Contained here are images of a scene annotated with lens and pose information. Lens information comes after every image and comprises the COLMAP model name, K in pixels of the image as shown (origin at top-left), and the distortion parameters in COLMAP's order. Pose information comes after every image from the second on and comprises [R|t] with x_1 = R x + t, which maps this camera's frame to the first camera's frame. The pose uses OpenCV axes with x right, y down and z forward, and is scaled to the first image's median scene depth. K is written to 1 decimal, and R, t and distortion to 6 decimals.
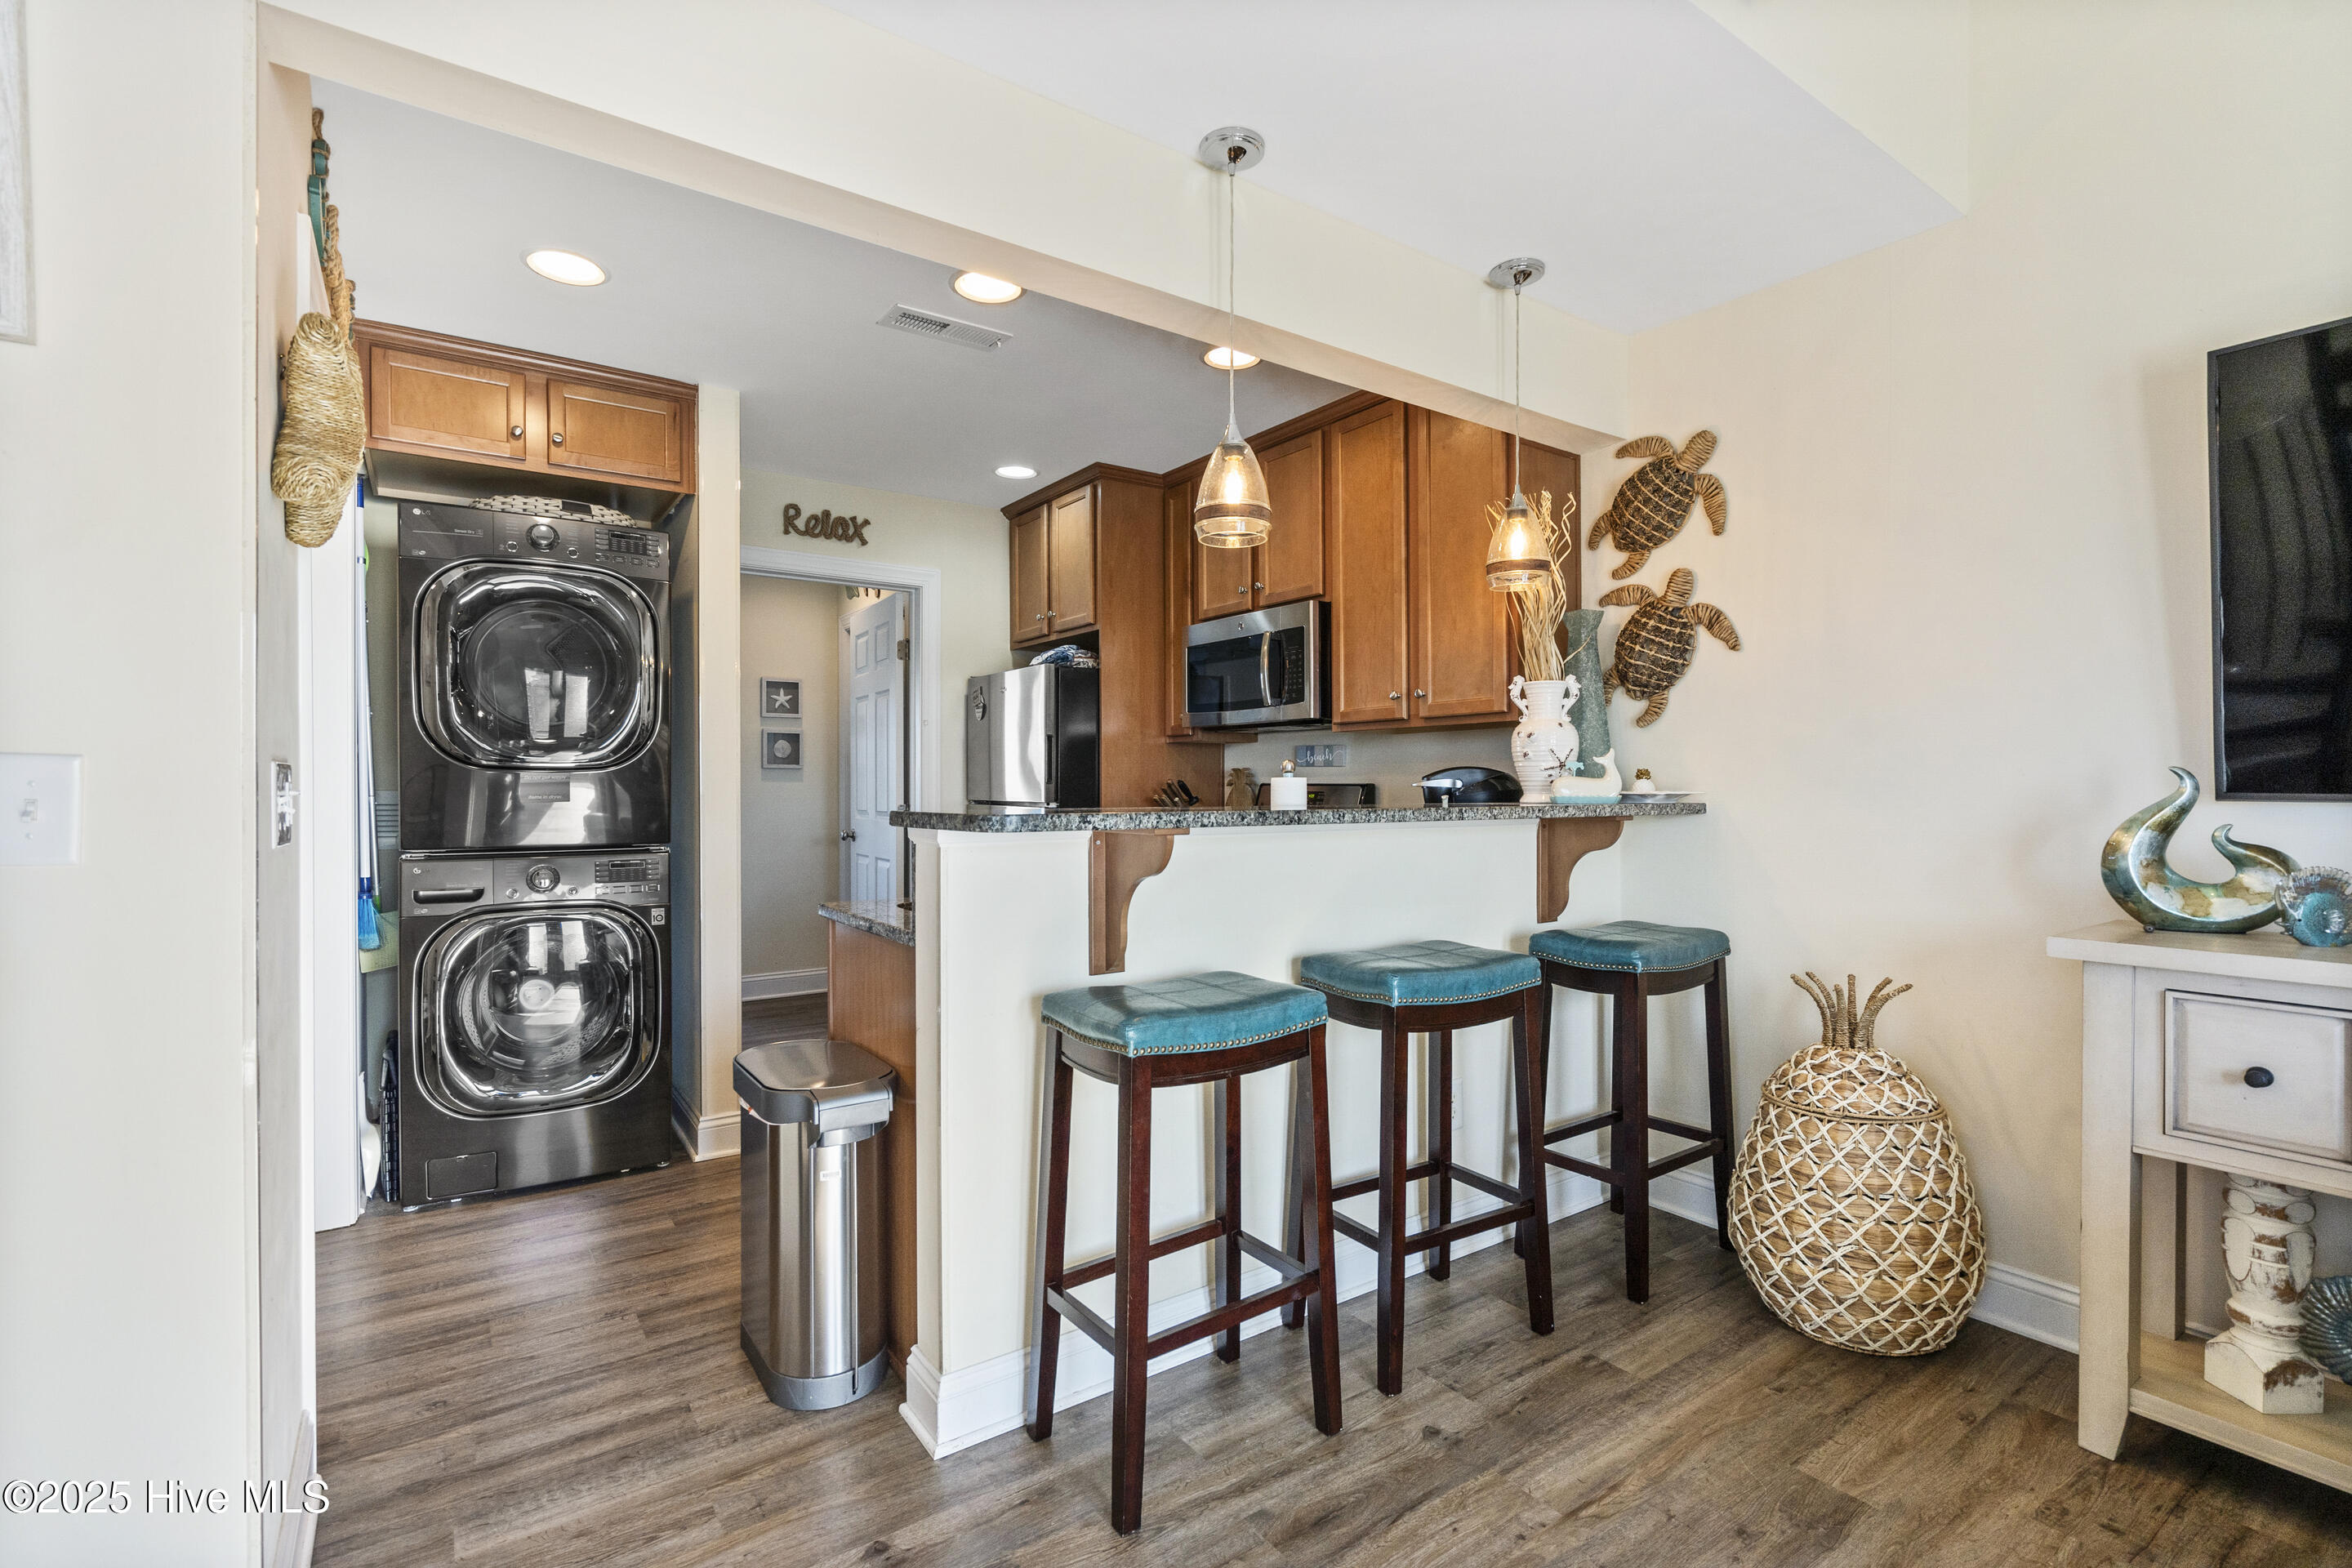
lens RADIAL K [[1067.9, 0, 1160.7], [0, 1067.9, 793.8], [0, 0, 1]] dist [-0.005319, 0.000975]
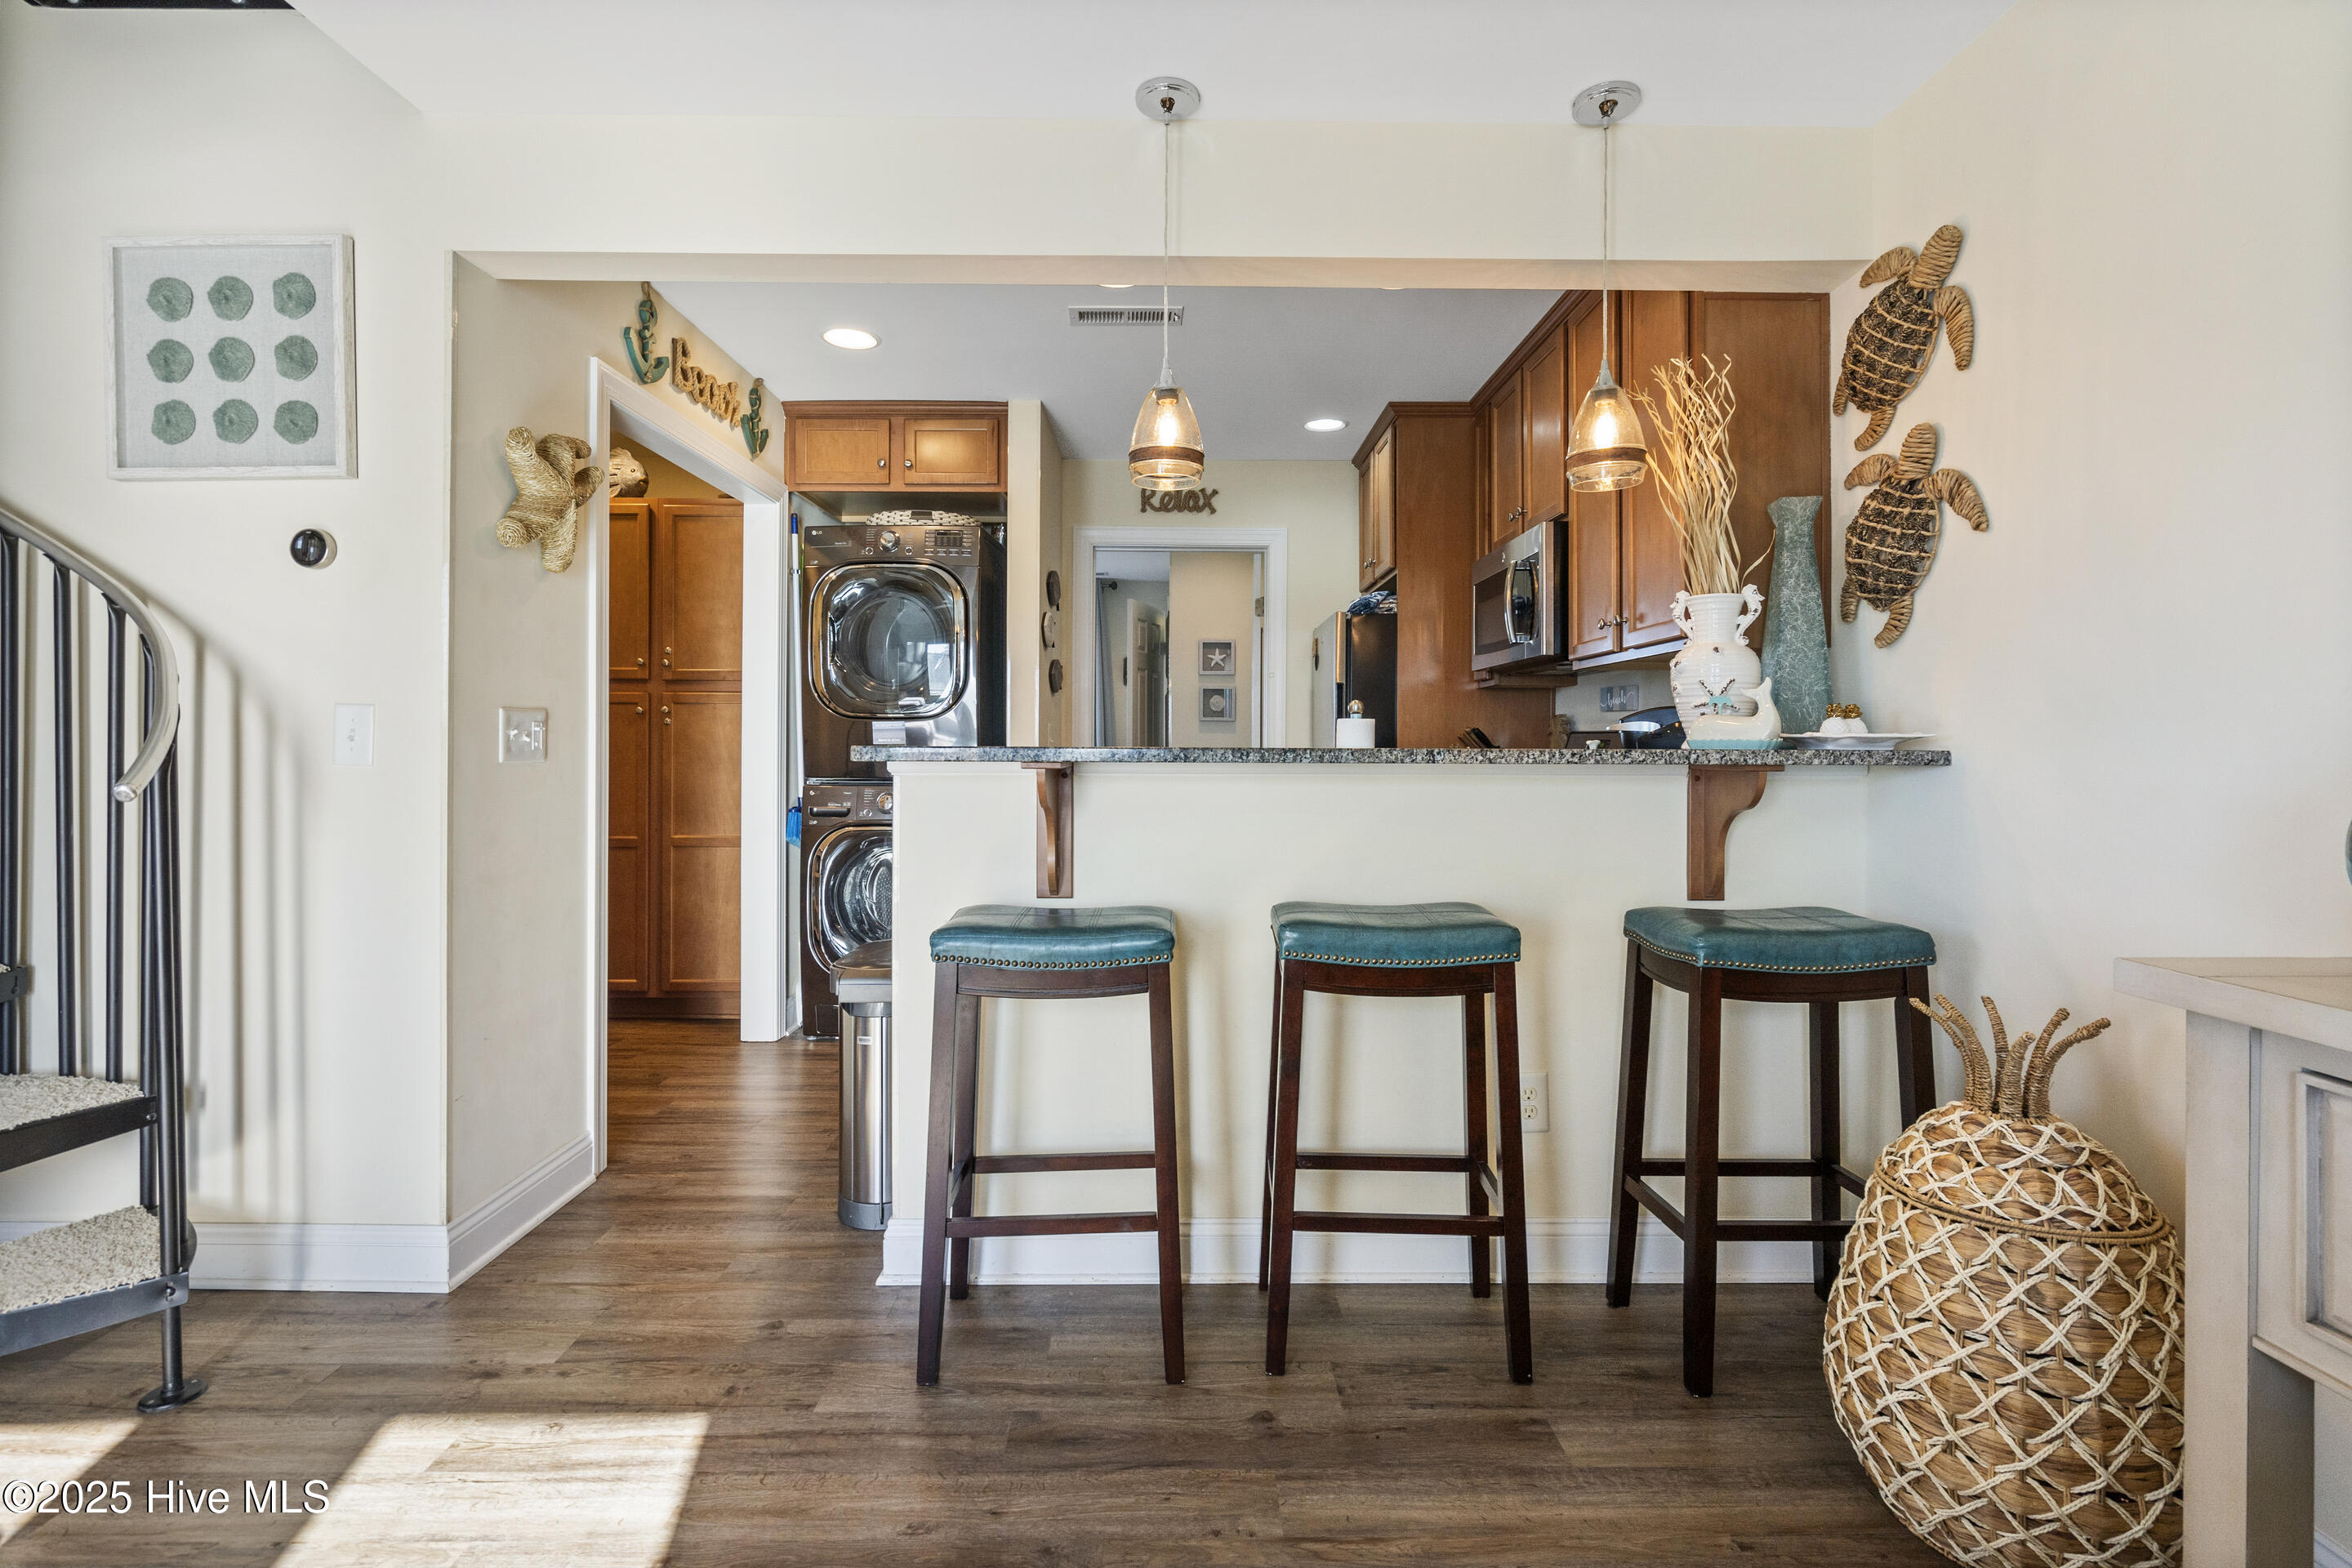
lens RADIAL K [[1067.9, 0, 1165.5], [0, 1067.9, 744.4], [0, 0, 1]] dist [-0.005319, 0.000975]
pose [[0.825425, 0.004122, -0.564497, 0.484126], [-0.007658, 0.999963, -0.003896, 0.011419], [0.564460, 0.007539, 0.825426, 0.123594]]
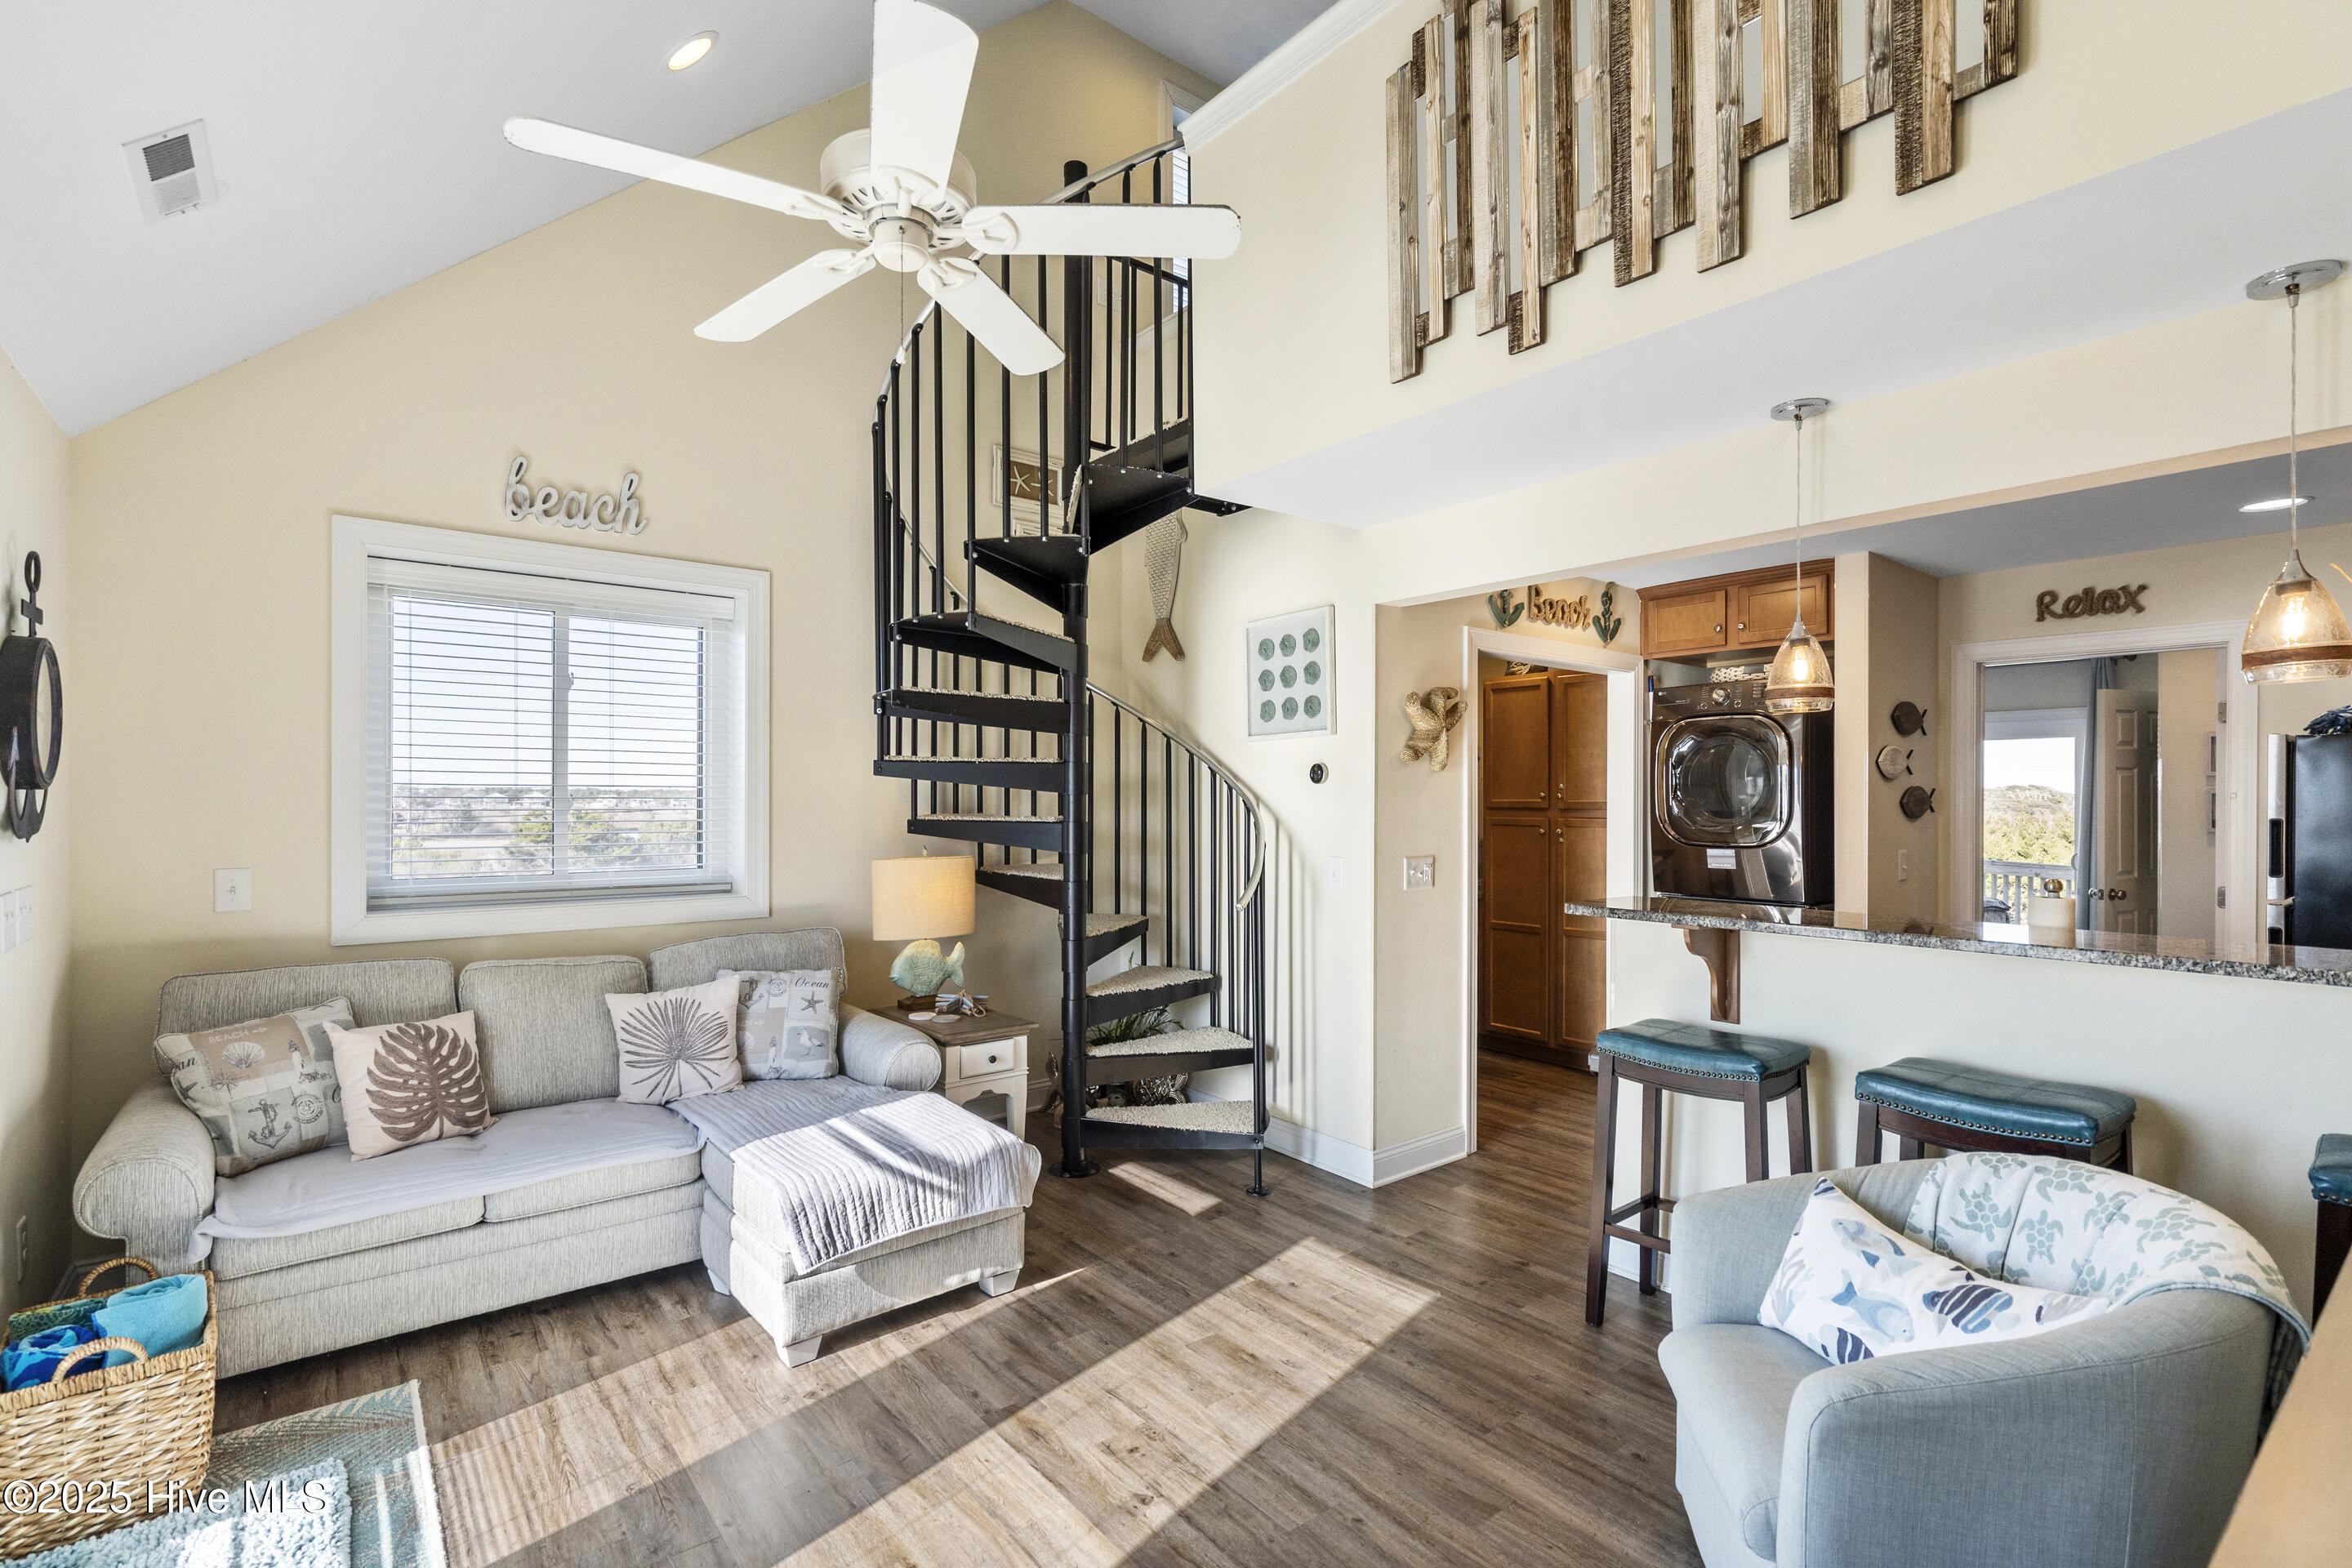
lens RADIAL K [[1067.9, 0, 1182.5], [0, 1067.9, 785.6], [0, 0, 1]] dist [-0.005319, 0.000975]
pose [[0.074990, -0.010898, -0.997125, 0.993319], [-0.007952, 0.999902, -0.011526, -0.096351], [0.997153, 0.008794, 0.074896, 0.115340]]
